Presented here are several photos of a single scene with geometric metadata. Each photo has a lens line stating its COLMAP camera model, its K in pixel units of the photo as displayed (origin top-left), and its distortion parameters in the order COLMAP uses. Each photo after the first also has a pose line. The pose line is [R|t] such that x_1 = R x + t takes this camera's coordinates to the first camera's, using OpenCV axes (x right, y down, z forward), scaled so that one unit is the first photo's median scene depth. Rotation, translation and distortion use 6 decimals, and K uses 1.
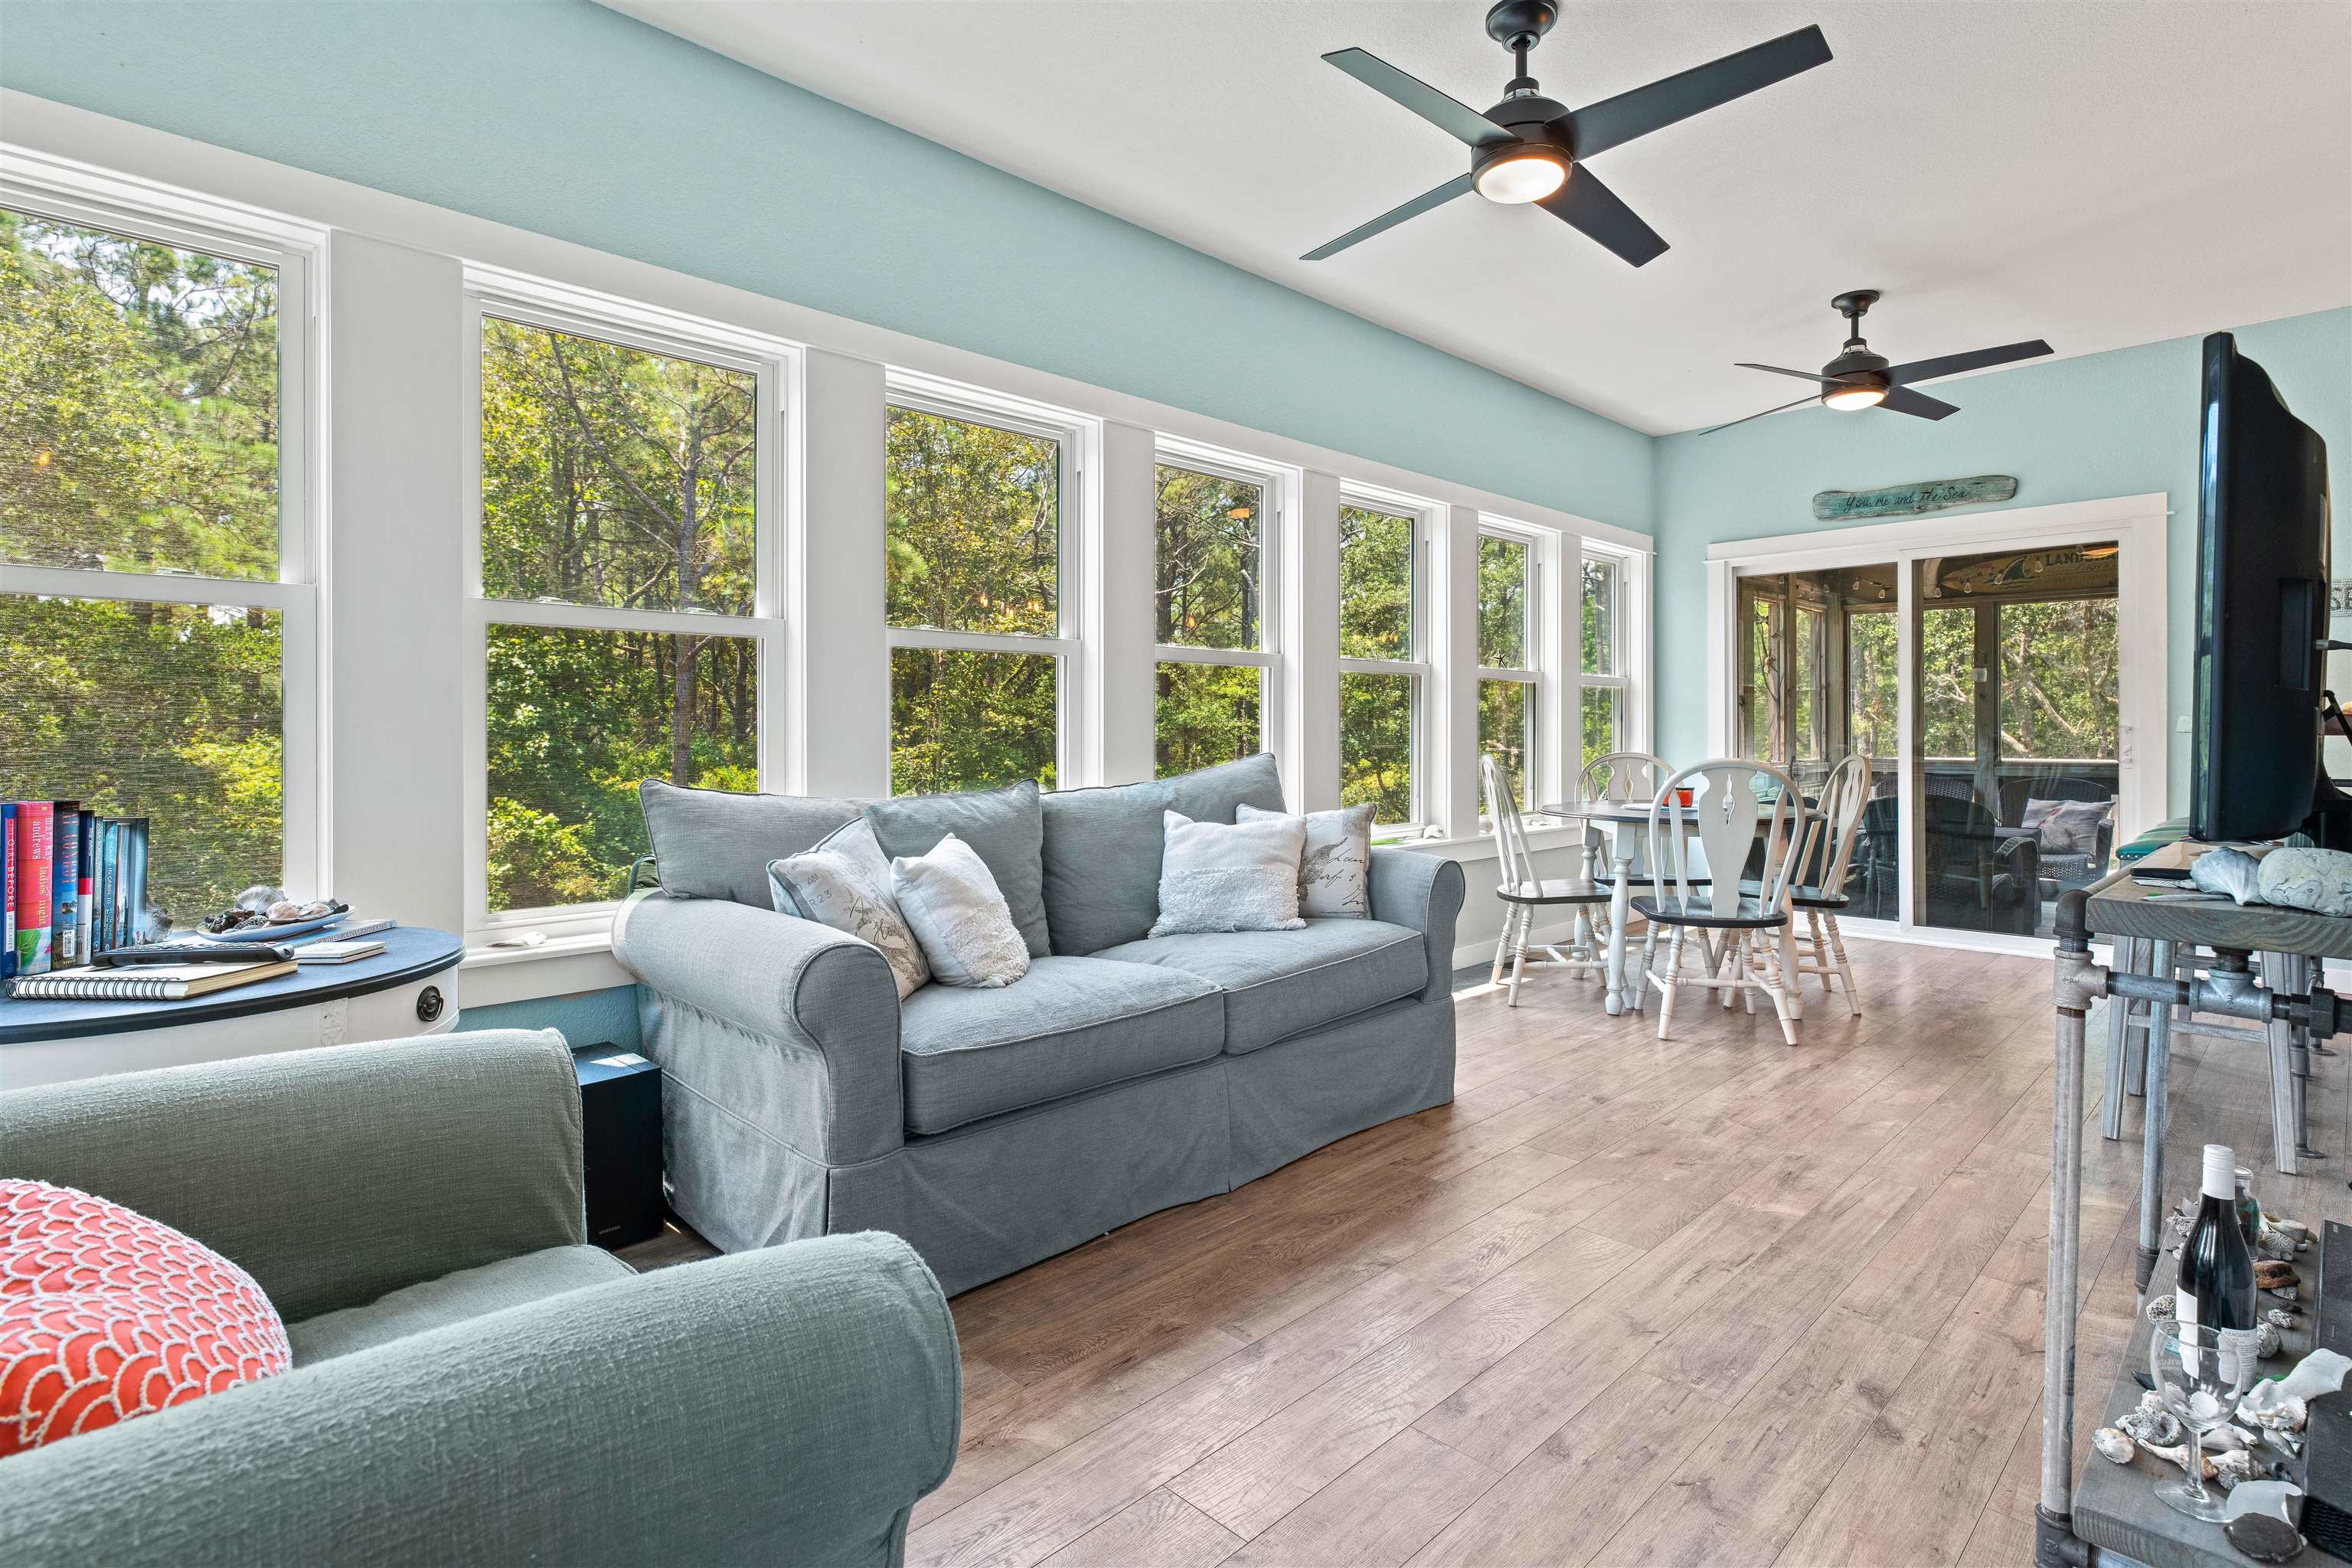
lens RADIAL K [[1144.9, 0, 1183.4], [0, 1144.9, 757.2], [0, 0, 1]] dist [-0.003573, 0.000271]
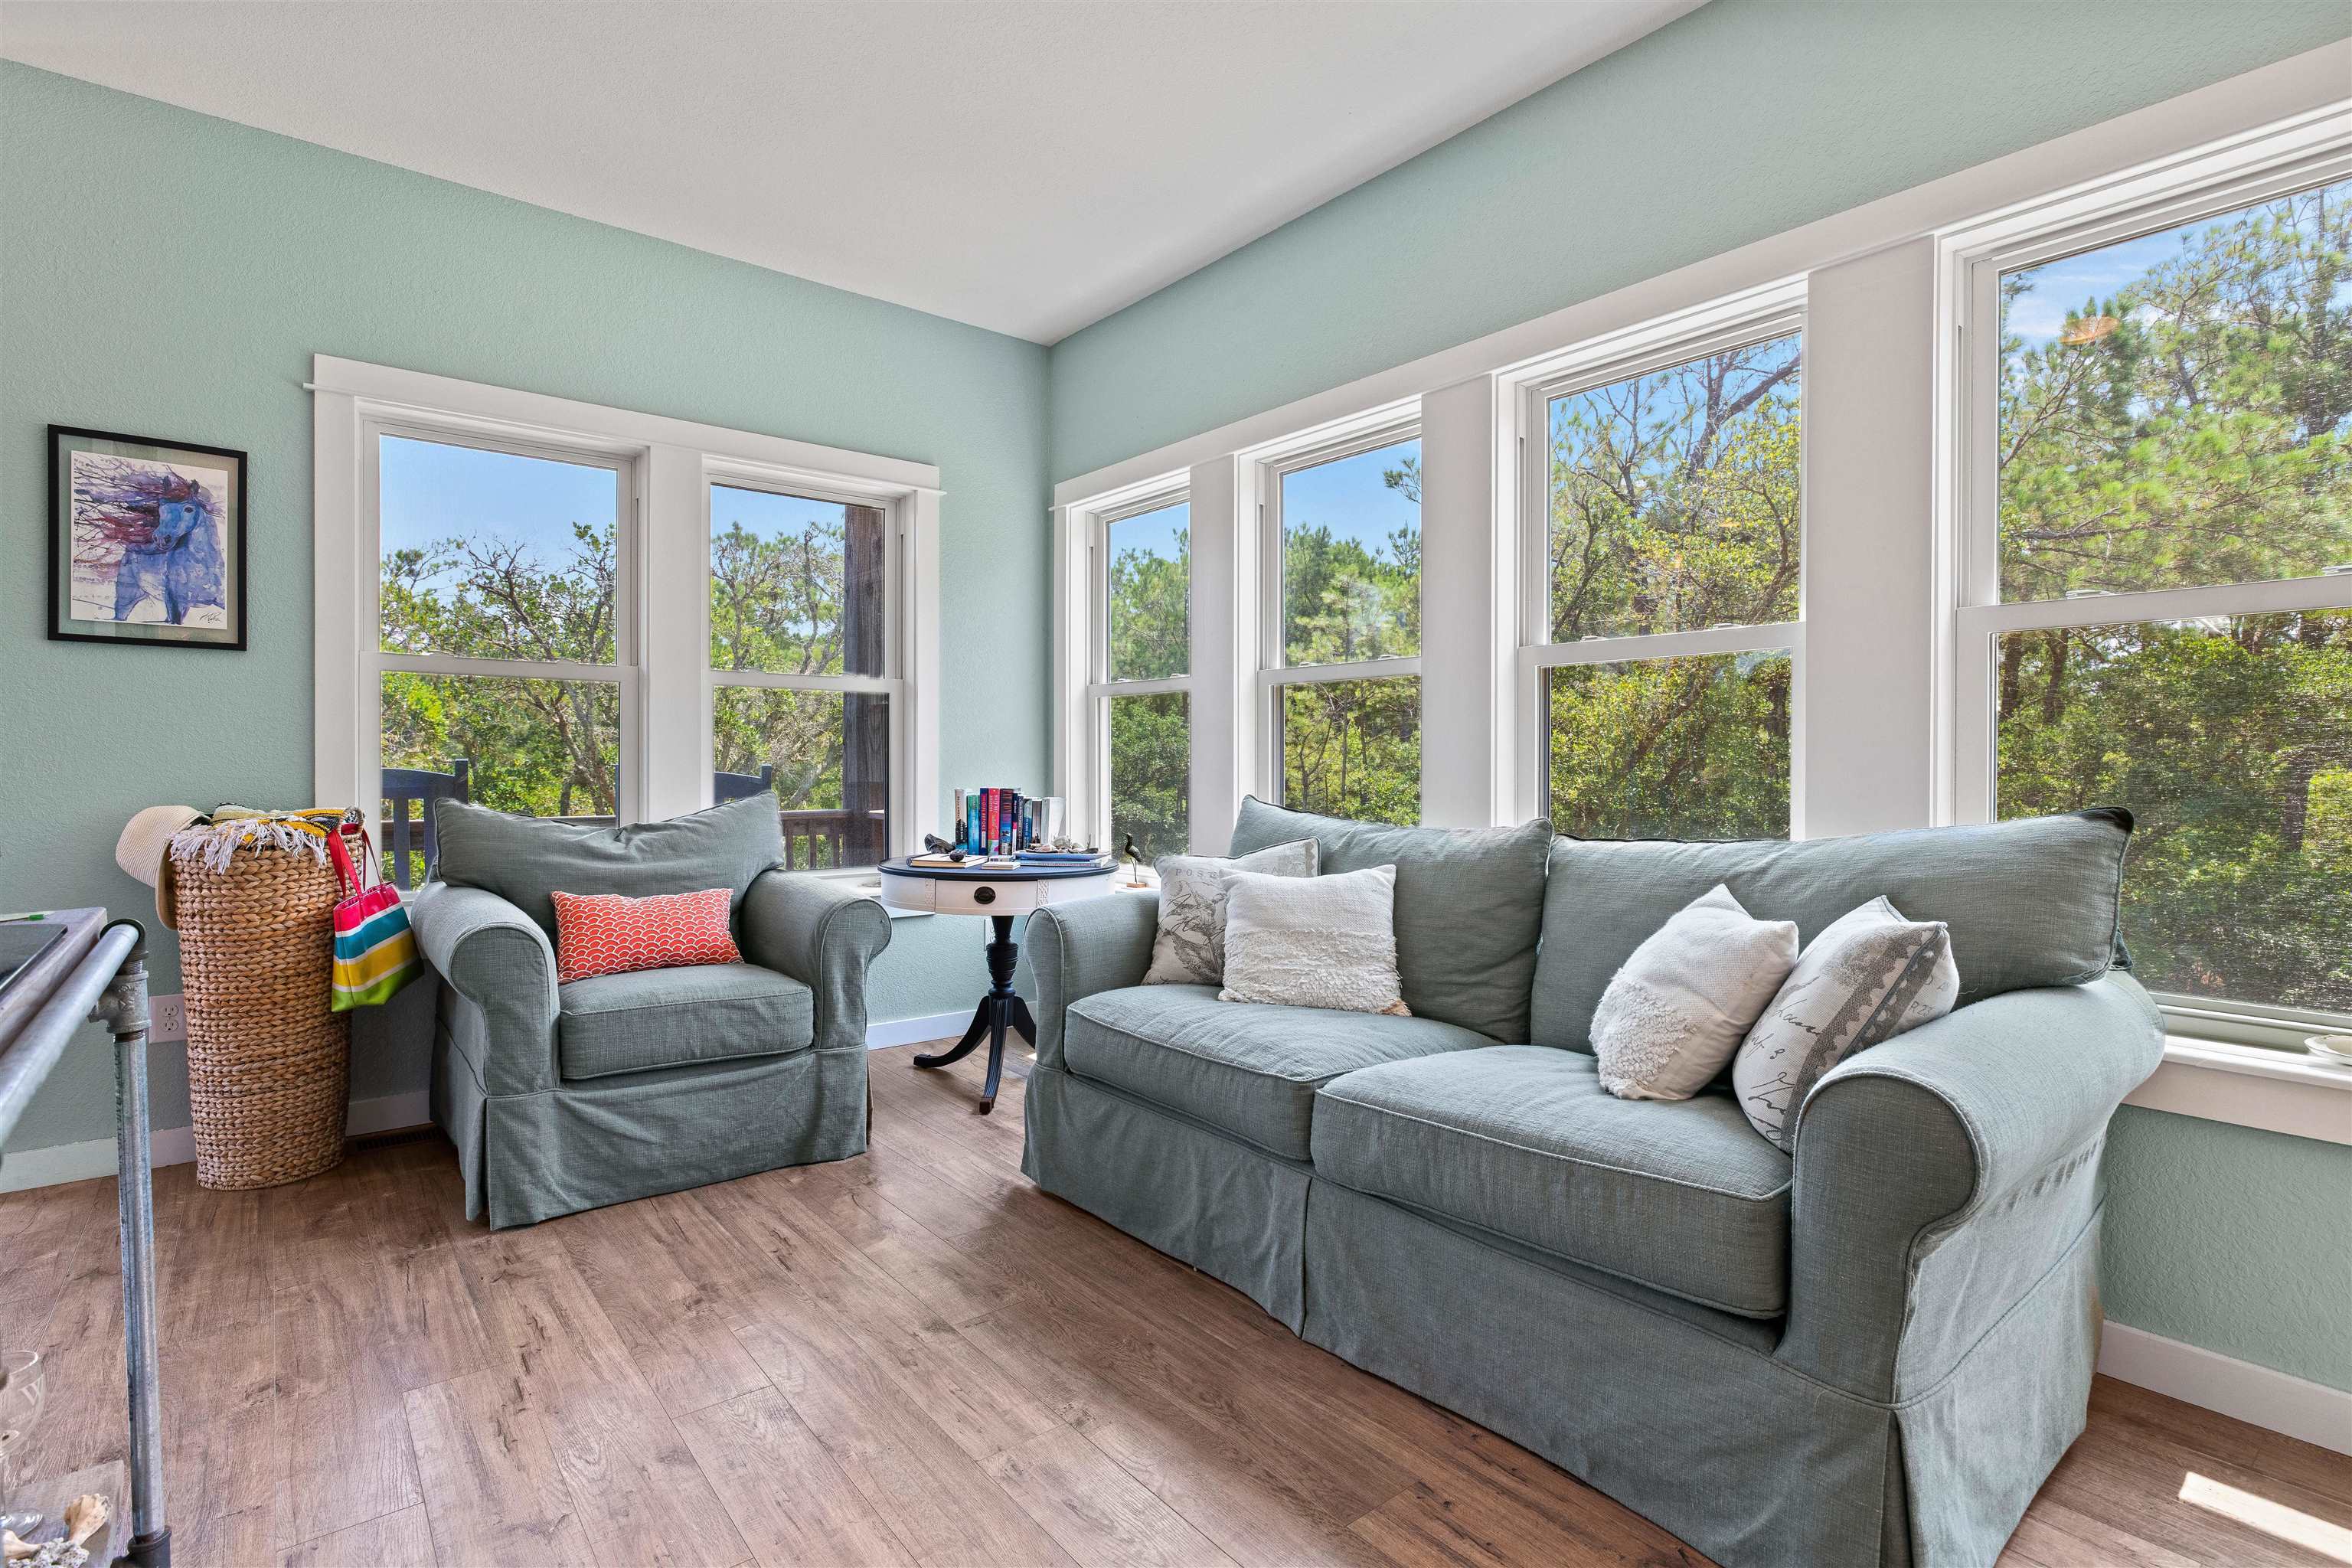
lens RADIAL K [[1135.4, 0, 1179.7], [0, 1135.4, 775.9], [0, 0, 1]] dist [-0.001537, 0.000852]
pose [[-0.091956, 0.016438, -0.995627, 0.817333], [-0.021796, 0.999591, 0.018517, -0.022550], [0.995524, 0.023404, -0.091560, 0.969768]]
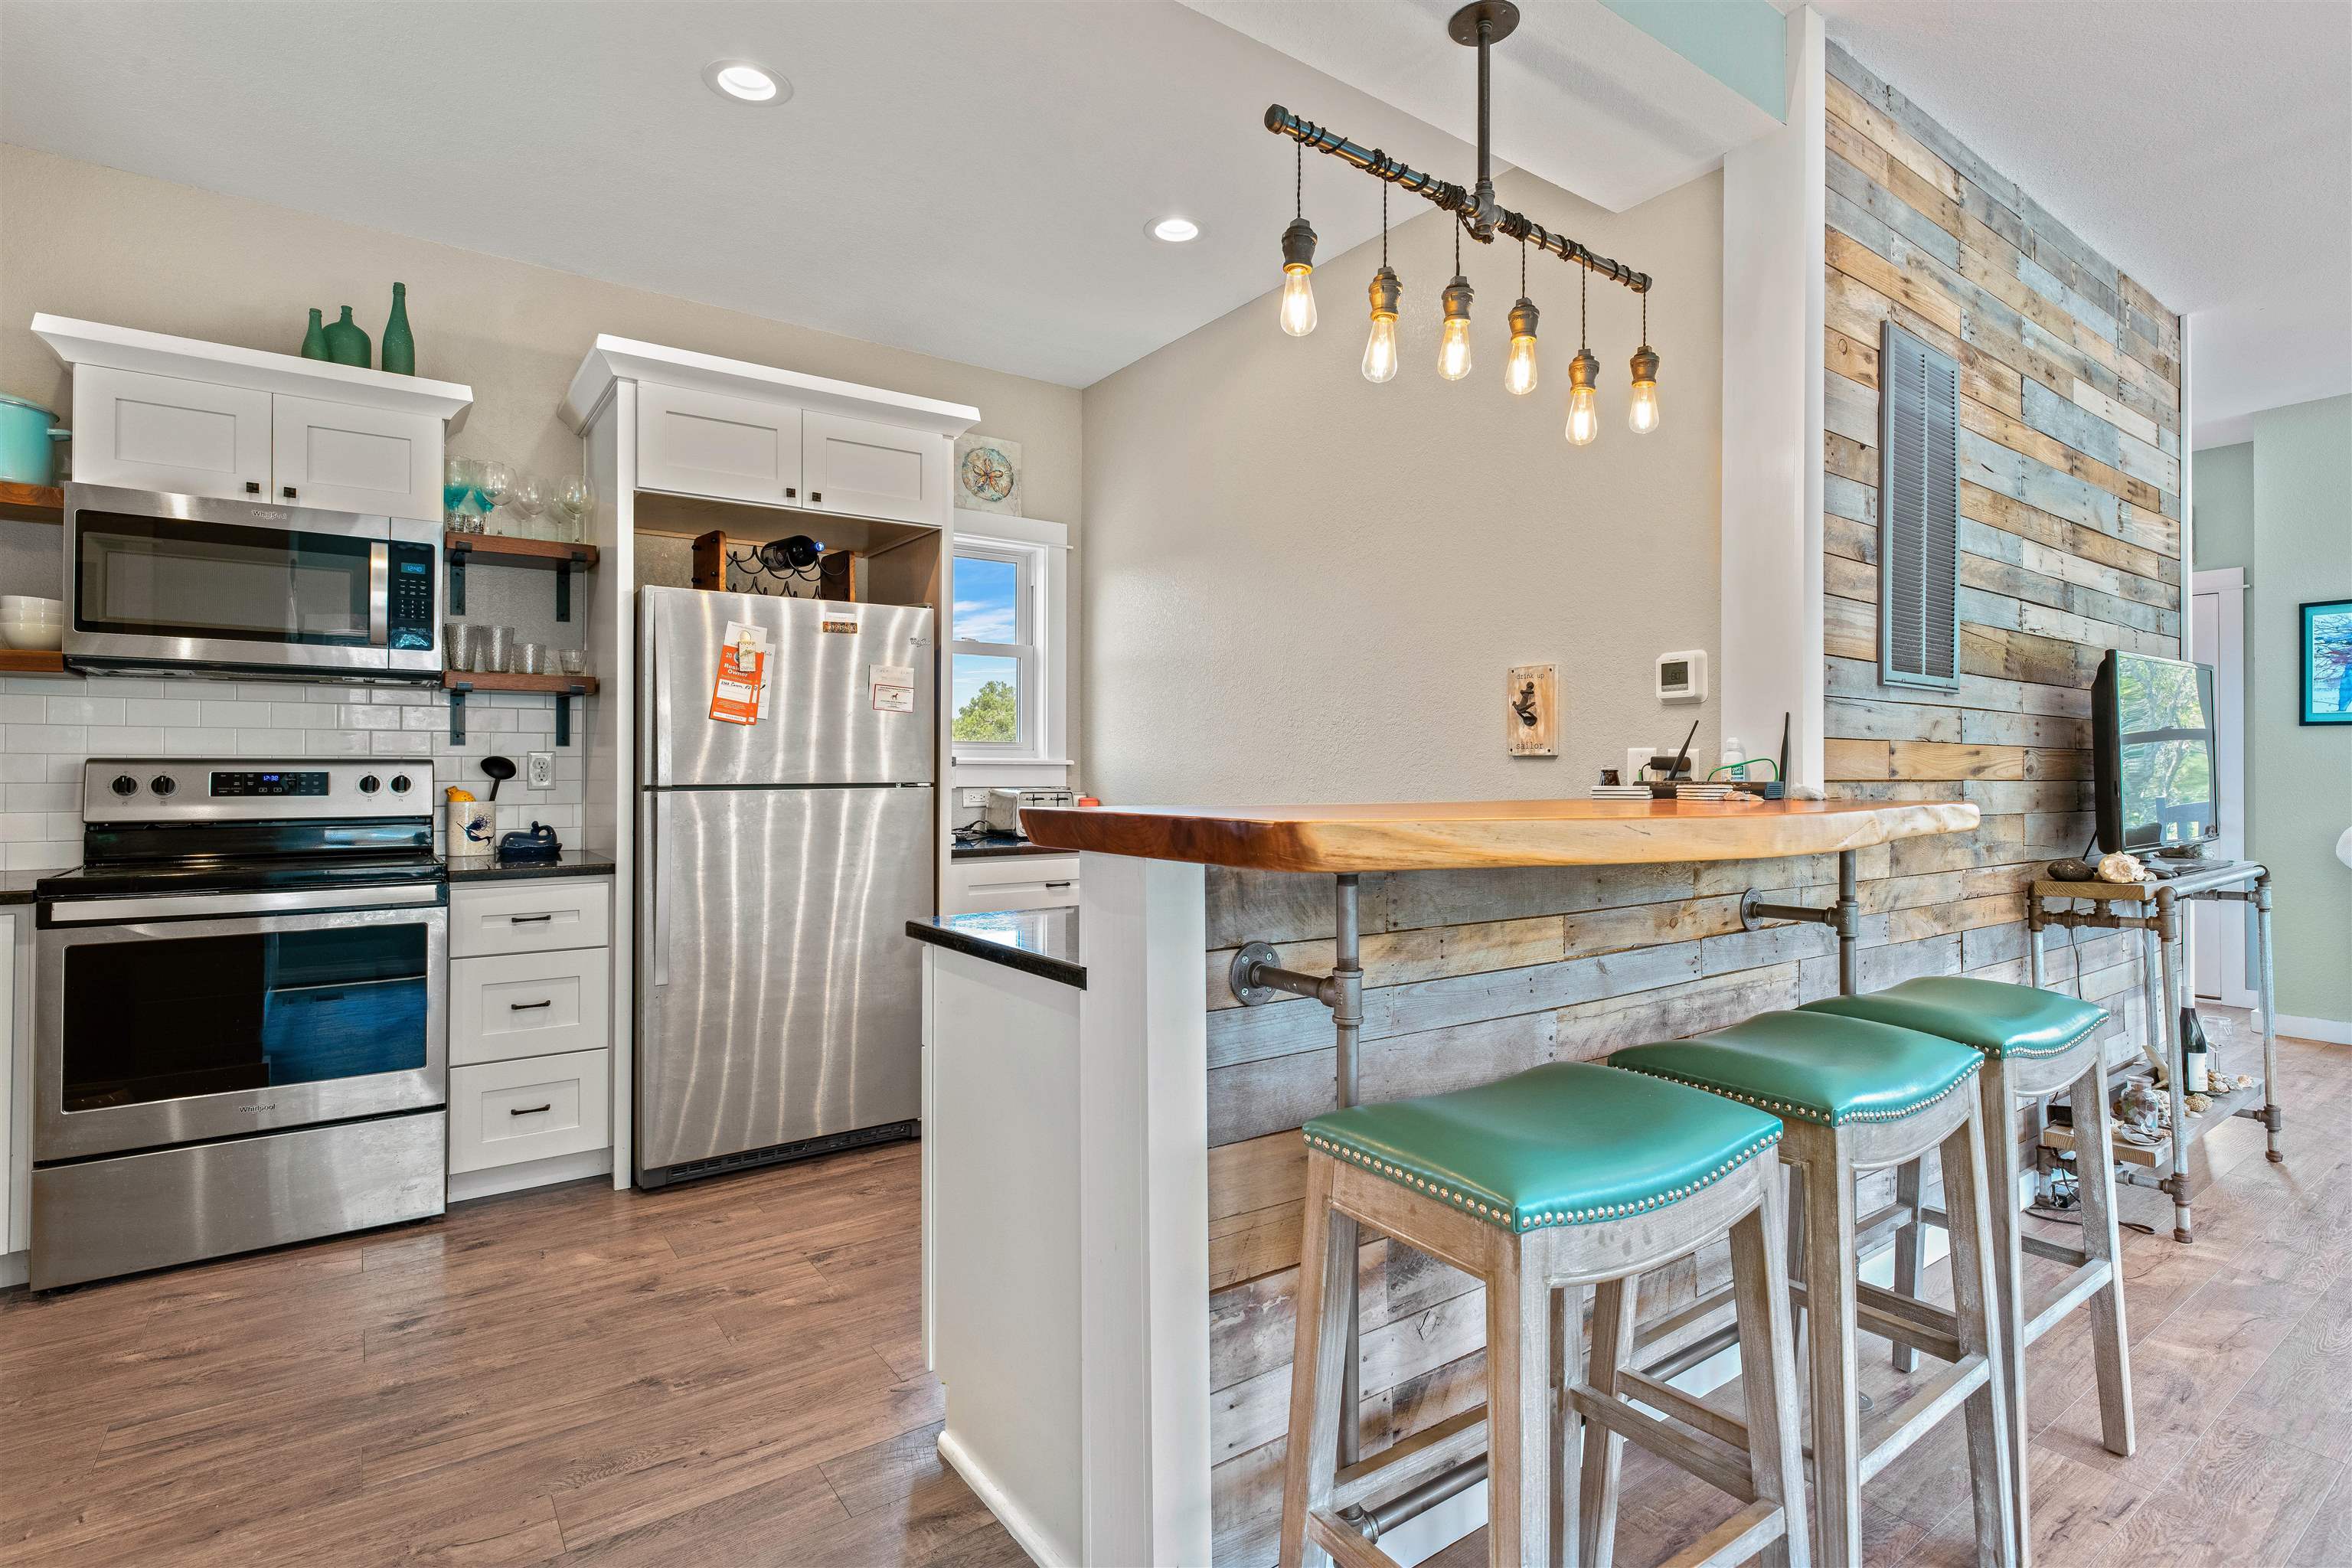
lens RADIAL K [[1144.9, 0, 1183.4], [0, 1144.9, 757.2], [0, 0, 1]] dist [-0.003573, 0.000271]
pose [[-0.989574, 0.005202, 0.143931, 1.390822], [0.006524, 0.999941, 0.008713, -0.083224], [-0.143878, 0.009561, -0.989549, 1.918649]]
